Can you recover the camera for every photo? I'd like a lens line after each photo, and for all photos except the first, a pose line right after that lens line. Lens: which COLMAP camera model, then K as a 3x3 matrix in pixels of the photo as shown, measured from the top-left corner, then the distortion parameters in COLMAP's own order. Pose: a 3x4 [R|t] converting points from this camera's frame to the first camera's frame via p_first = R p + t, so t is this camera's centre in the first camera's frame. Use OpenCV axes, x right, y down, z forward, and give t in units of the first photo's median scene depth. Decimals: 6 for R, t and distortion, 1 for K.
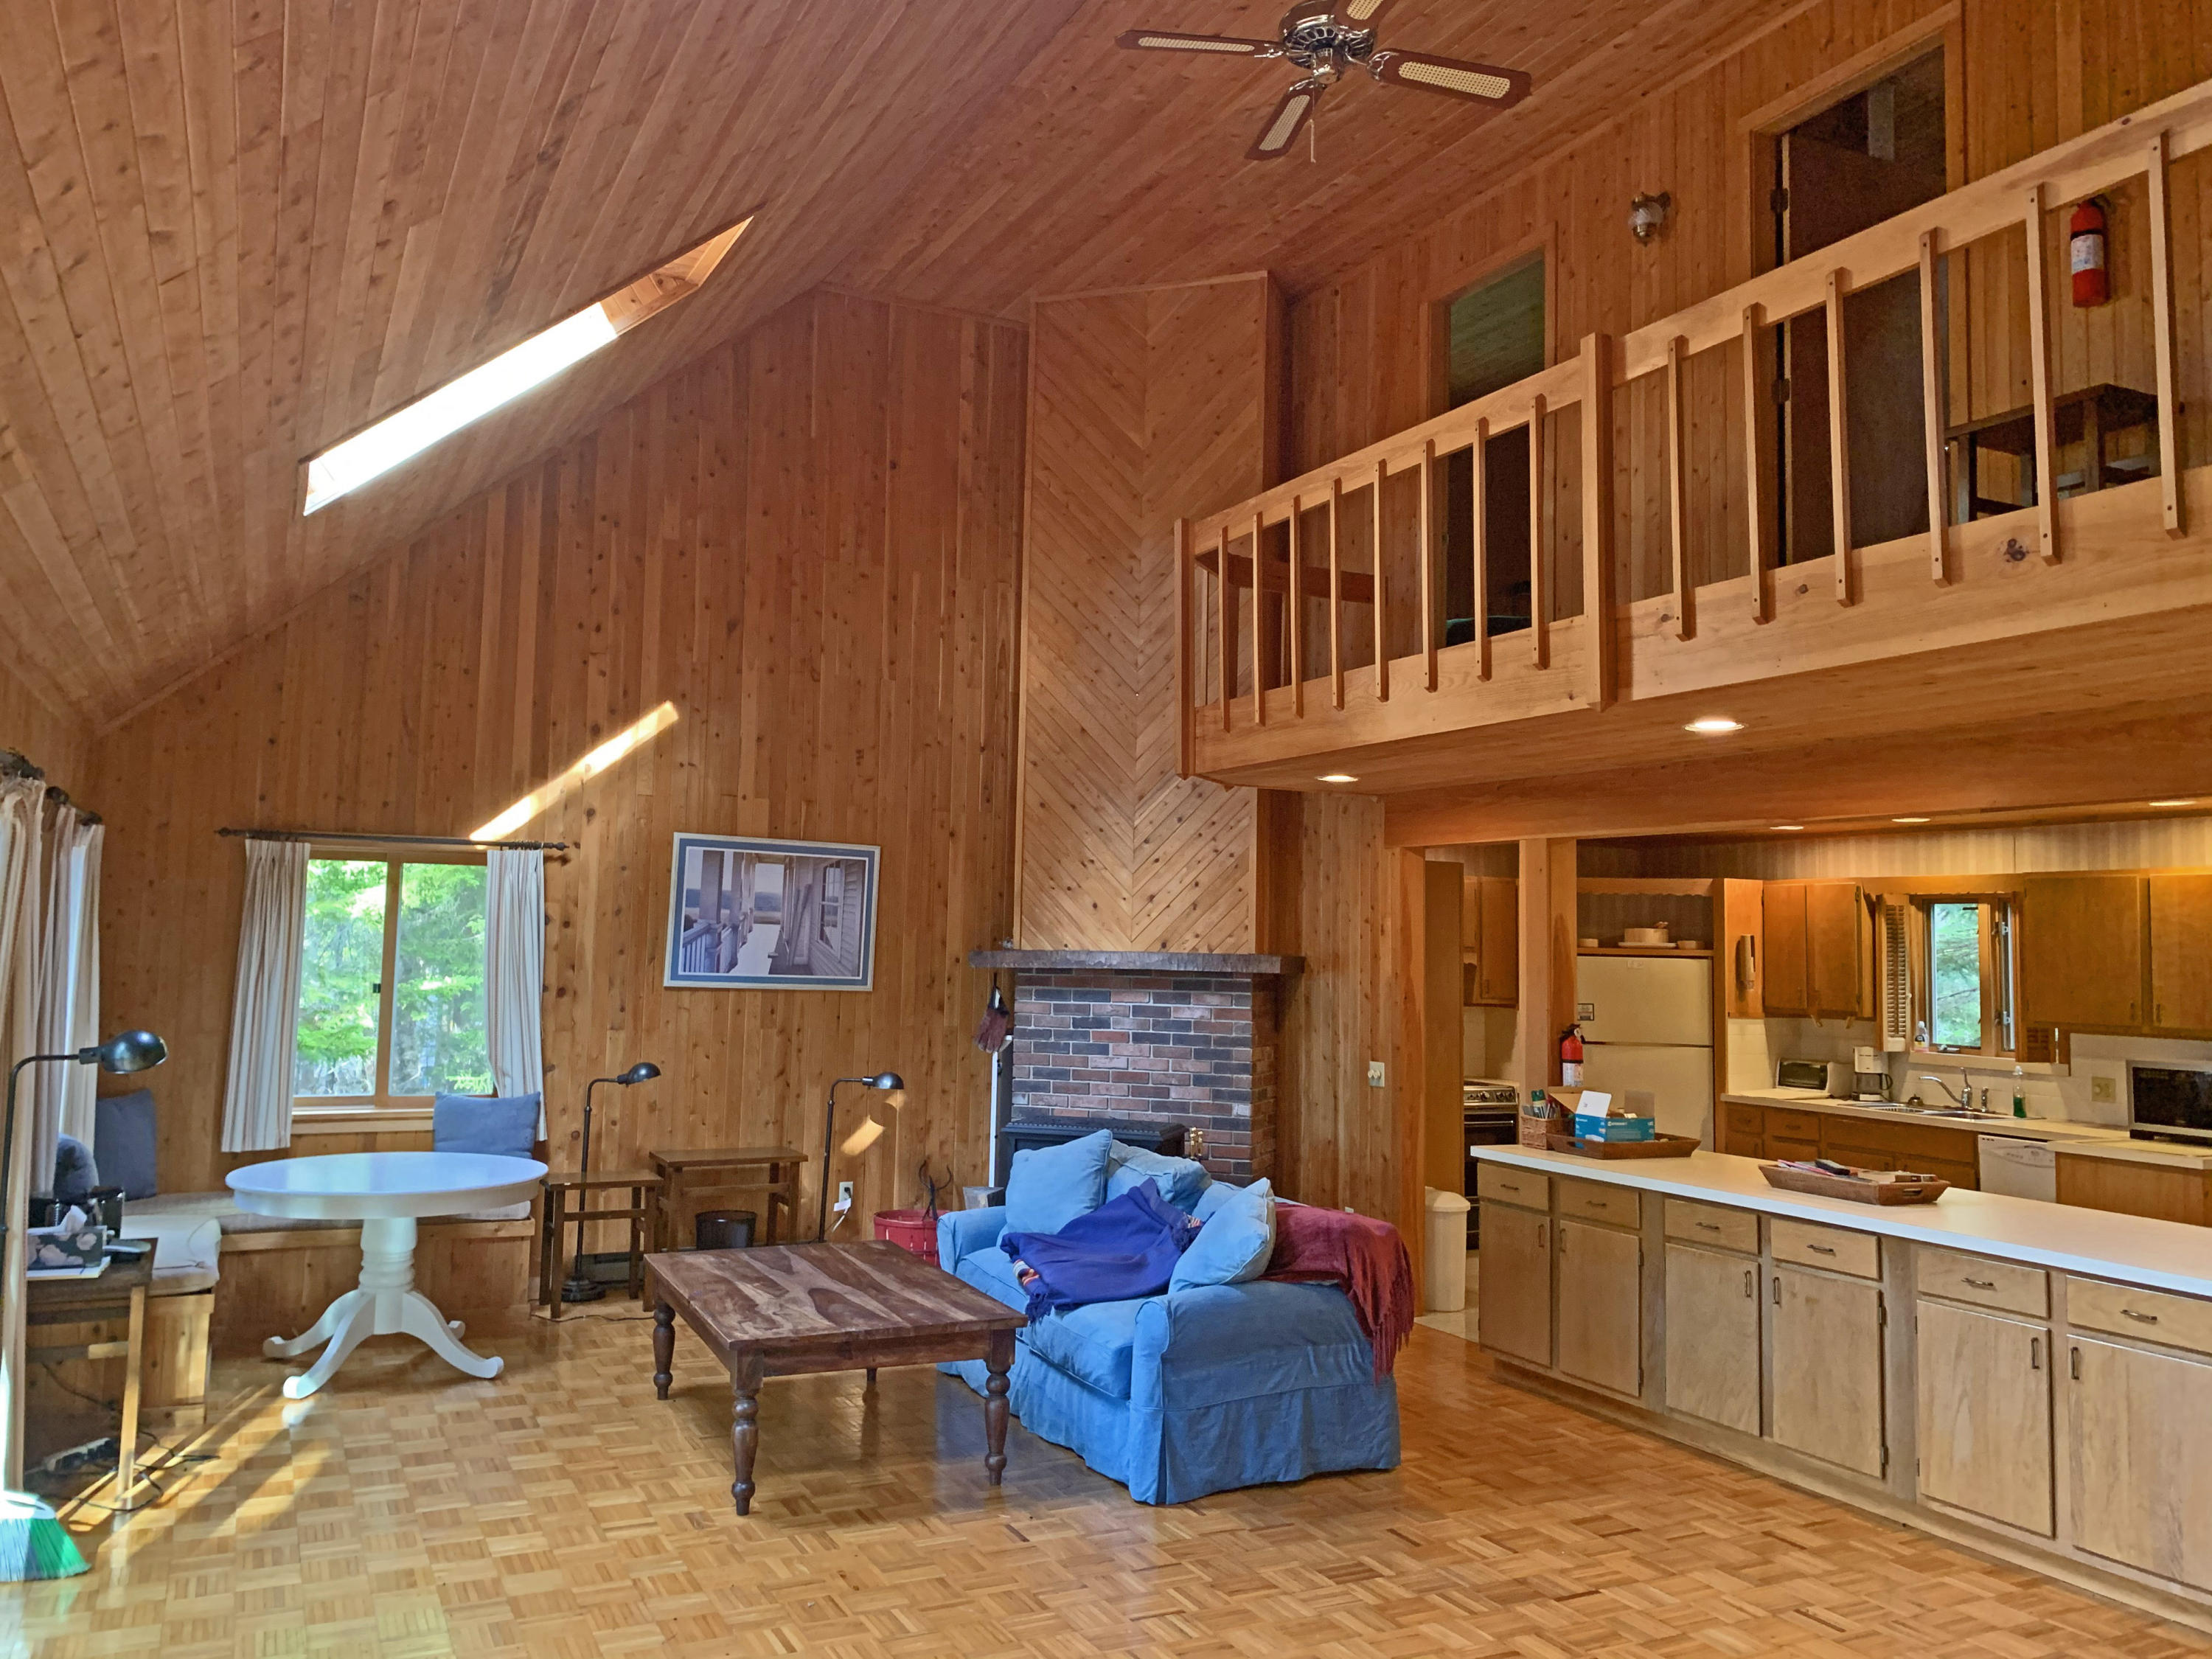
lens RADIAL K [[1715.8, 0, 1119.2], [0, 1715.8, 745.5], [0, 0, 1]] dist [0.058953, -0.062731]
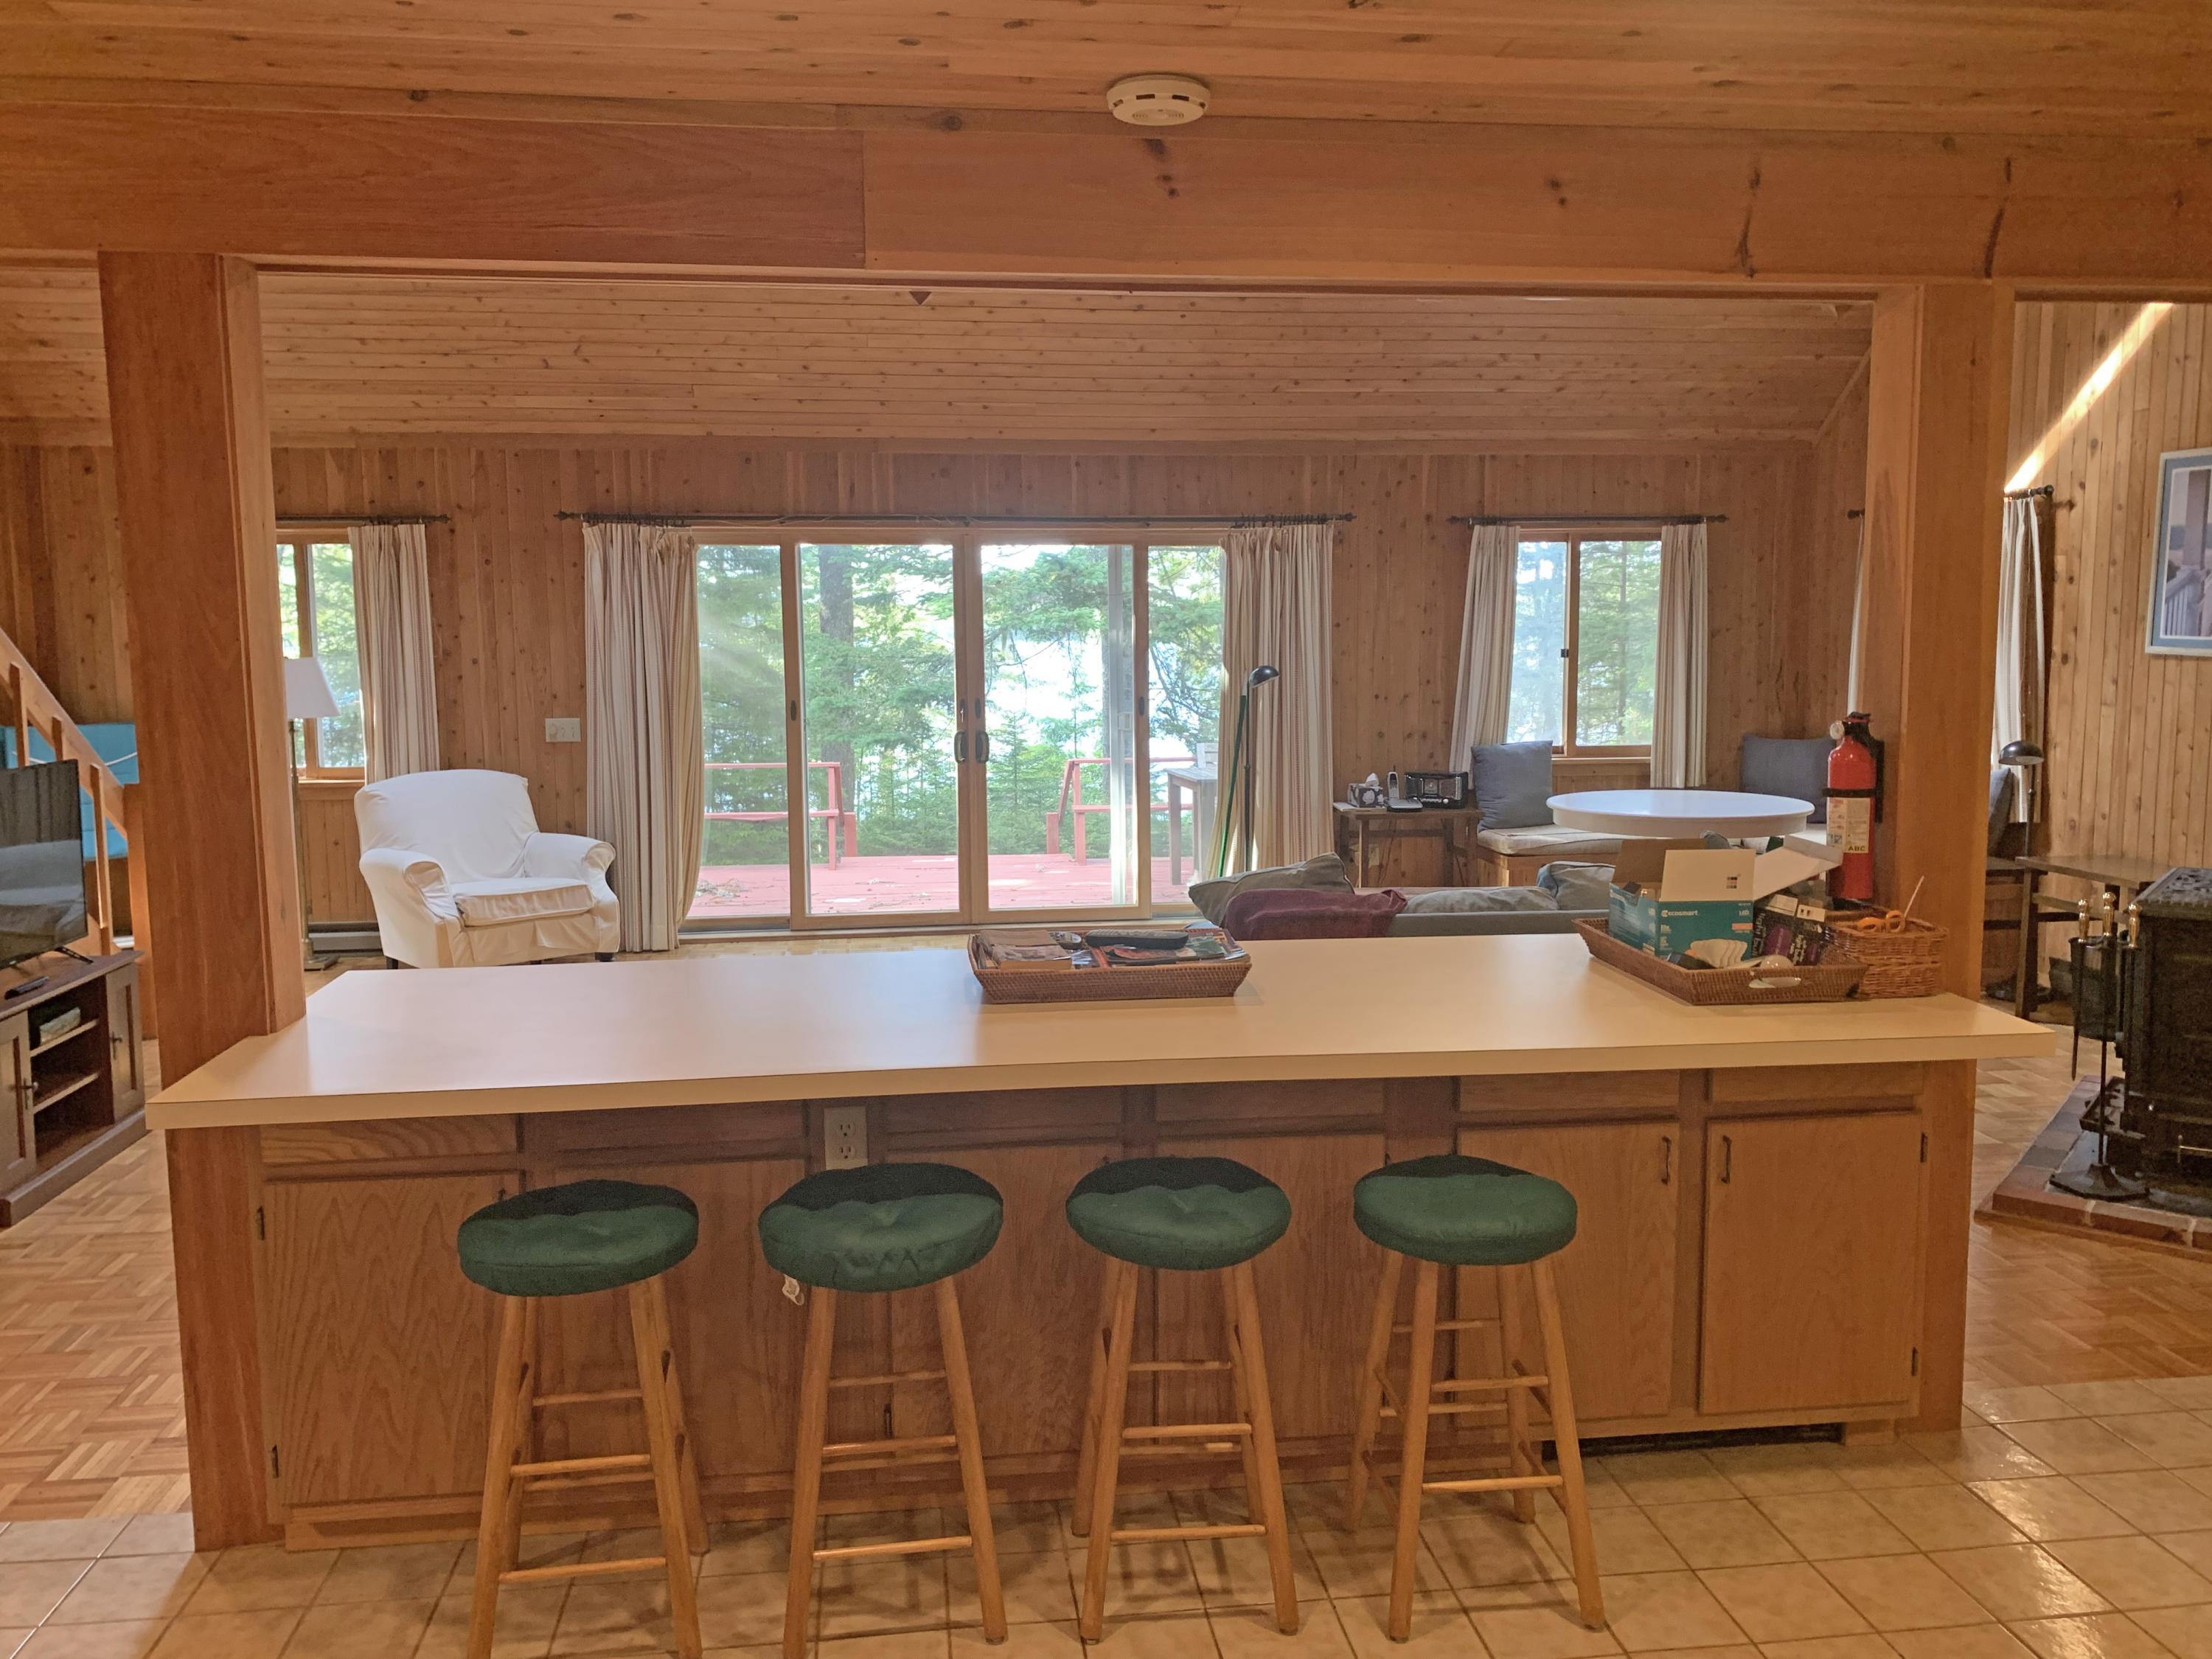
lens RADIAL K [[1715.8, 0, 1089.6], [0, 1715.8, 797.4], [0, 0, 1]] dist [0.058953, -0.062731]
pose [[-0.349049, 0.073134, -0.934246, 0.797542], [0.111717, 0.993088, 0.036001, 0.151274], [0.930422, -0.091805, -0.354807, 1.023043]]
